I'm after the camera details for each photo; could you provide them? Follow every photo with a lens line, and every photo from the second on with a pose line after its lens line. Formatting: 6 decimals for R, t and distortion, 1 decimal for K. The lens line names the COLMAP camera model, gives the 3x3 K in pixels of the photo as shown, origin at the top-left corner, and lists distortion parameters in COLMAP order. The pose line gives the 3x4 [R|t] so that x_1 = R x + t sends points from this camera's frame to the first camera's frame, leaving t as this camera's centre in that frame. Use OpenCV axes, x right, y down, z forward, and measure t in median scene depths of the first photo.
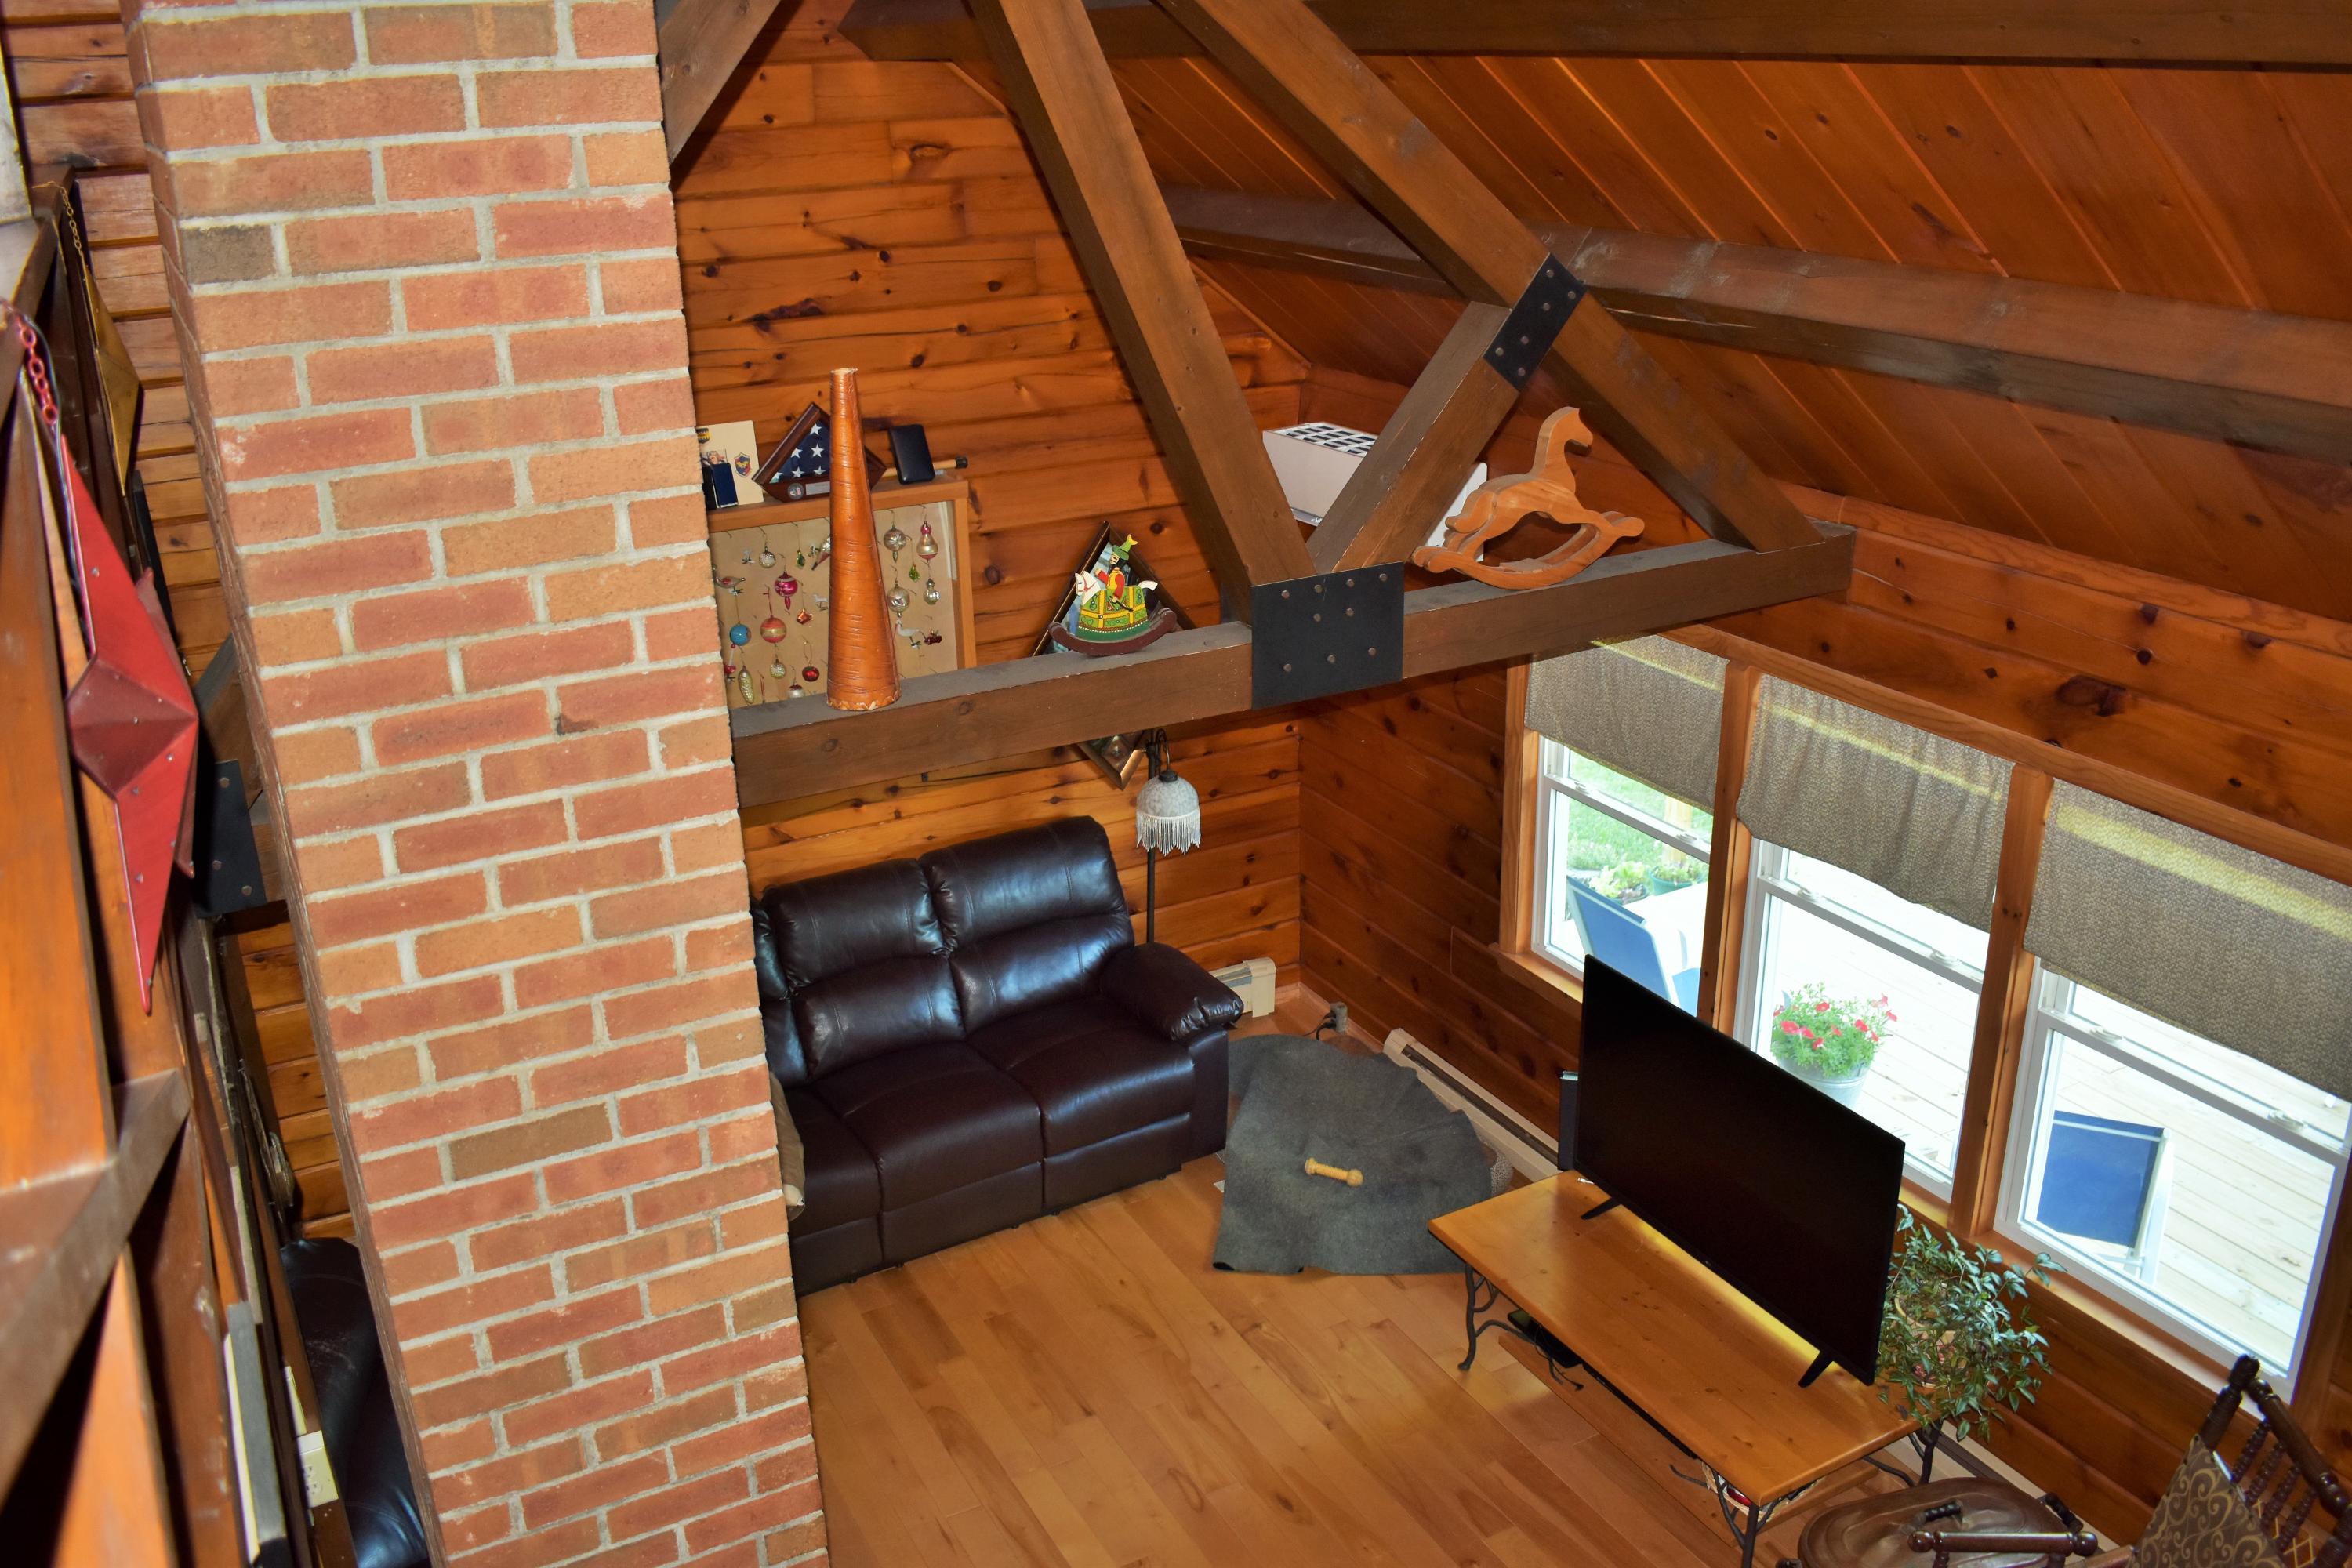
lens RADIAL K [[2002.2, 0, 1191.5], [0, 2002.2, 780.8], [0, 0, 1]] dist [-0.087683, 0.017622]
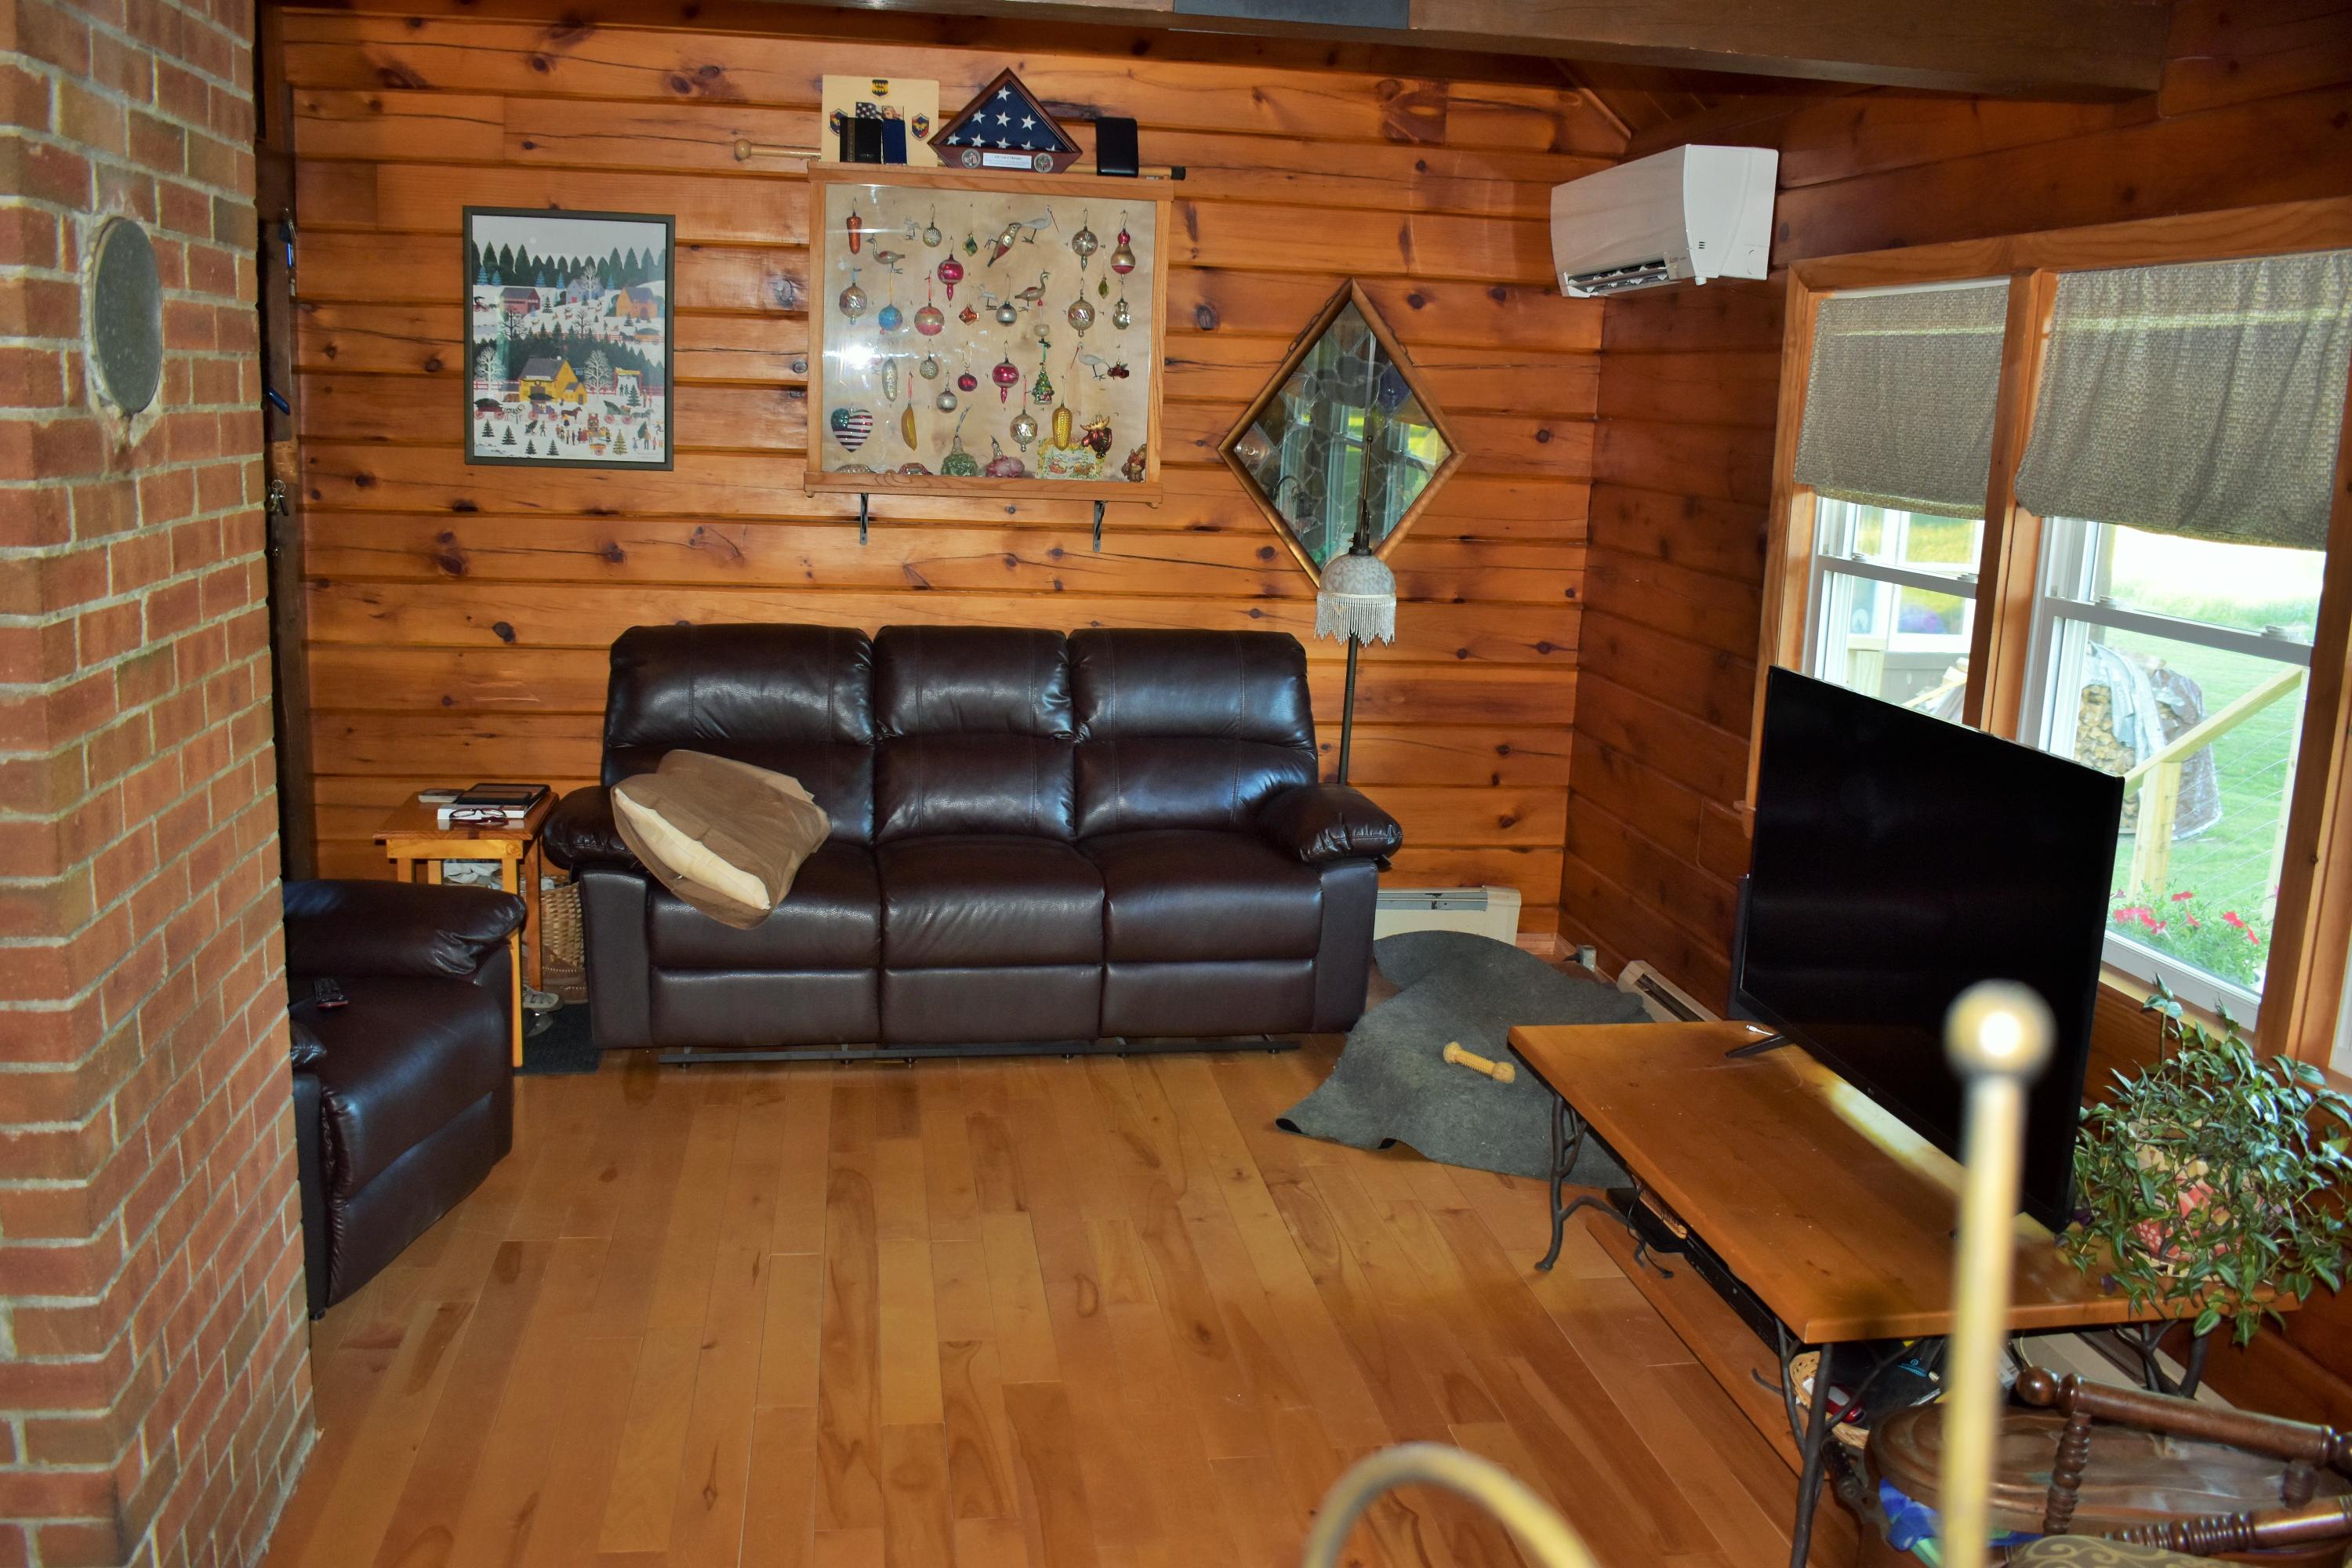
lens RADIAL K [[2034.4, 0, 1170.4], [0, 2034.4, 754.2], [0, 0, 1]] dist [-0.075182, 0.004577]
pose [[0.940241, 0.121670, -0.318029, 0.239583], [-0.177262, 0.972343, -0.152074, 0.275859], [0.290731, 0.199360, 0.935805, 0.283715]]
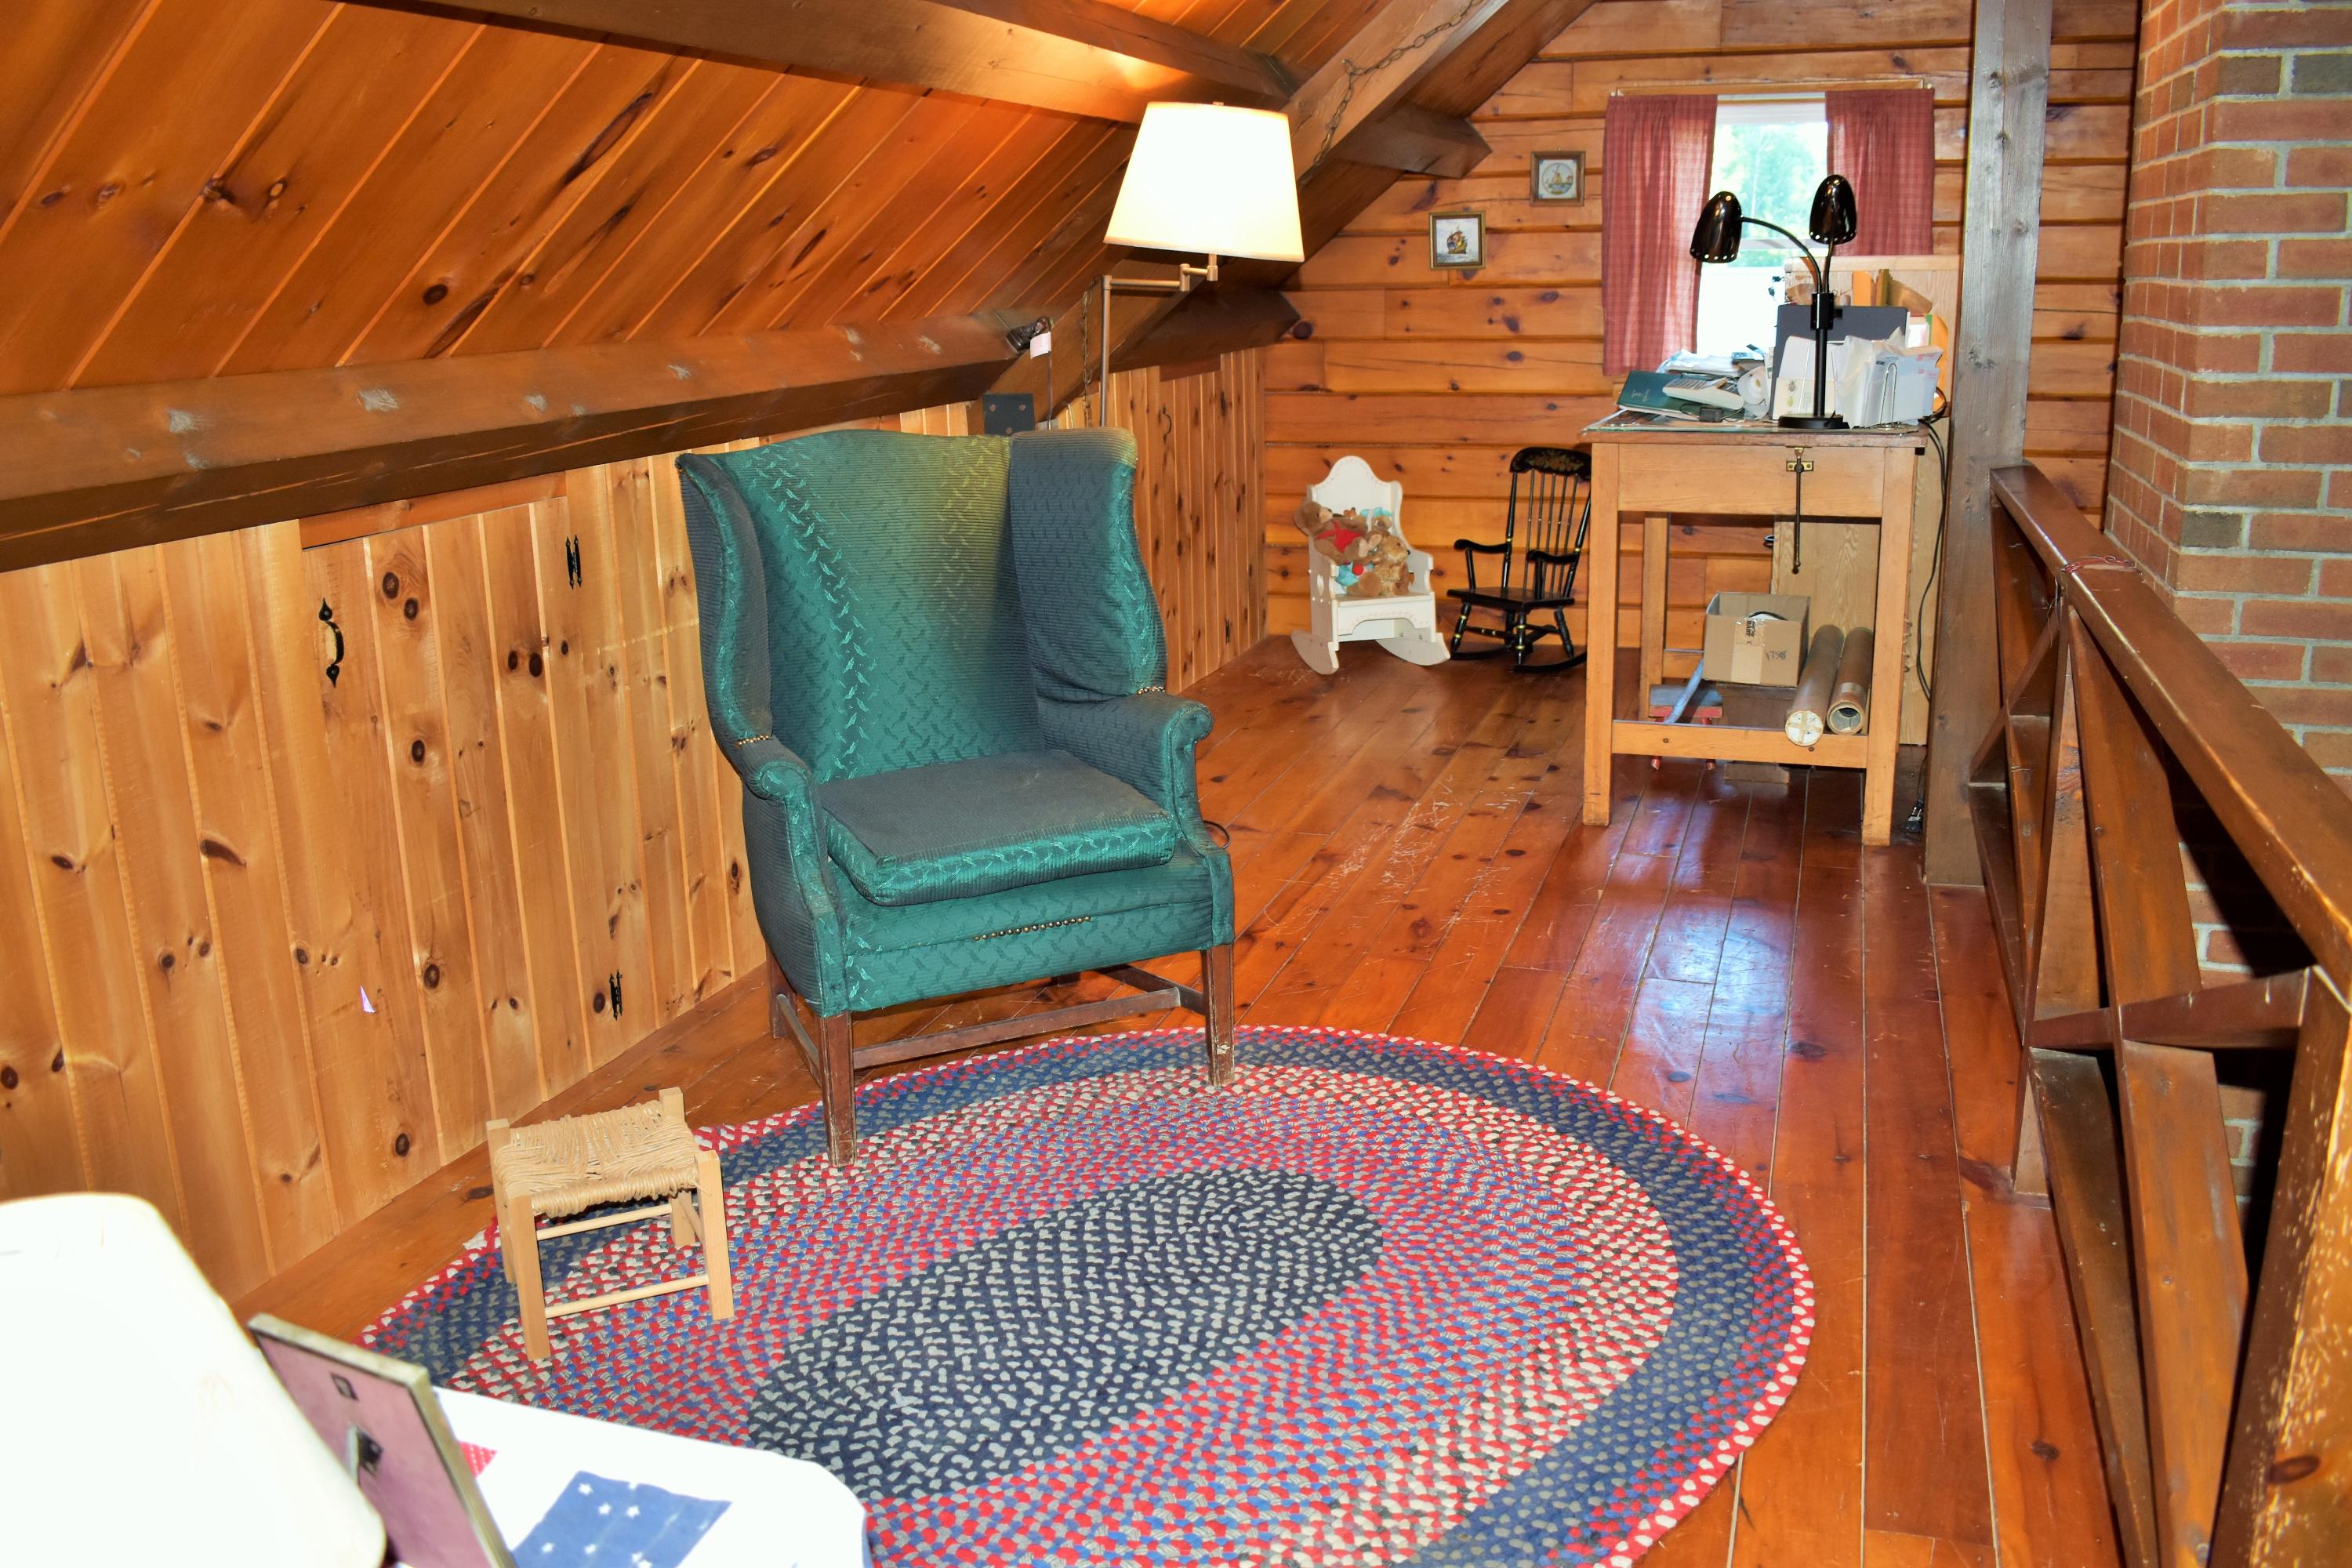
lens RADIAL K [[2003.3, 0, 1176.0], [0, 2003.3, 784.0], [0, 0, 1]] dist [-0.085375, 0.009754]
pose [[0.689092, 0.194966, -0.697954, 0.020696], [-0.250030, 0.967952, 0.023531, 0.034987], [0.680174, 0.158294, 0.715756, -0.244351]]
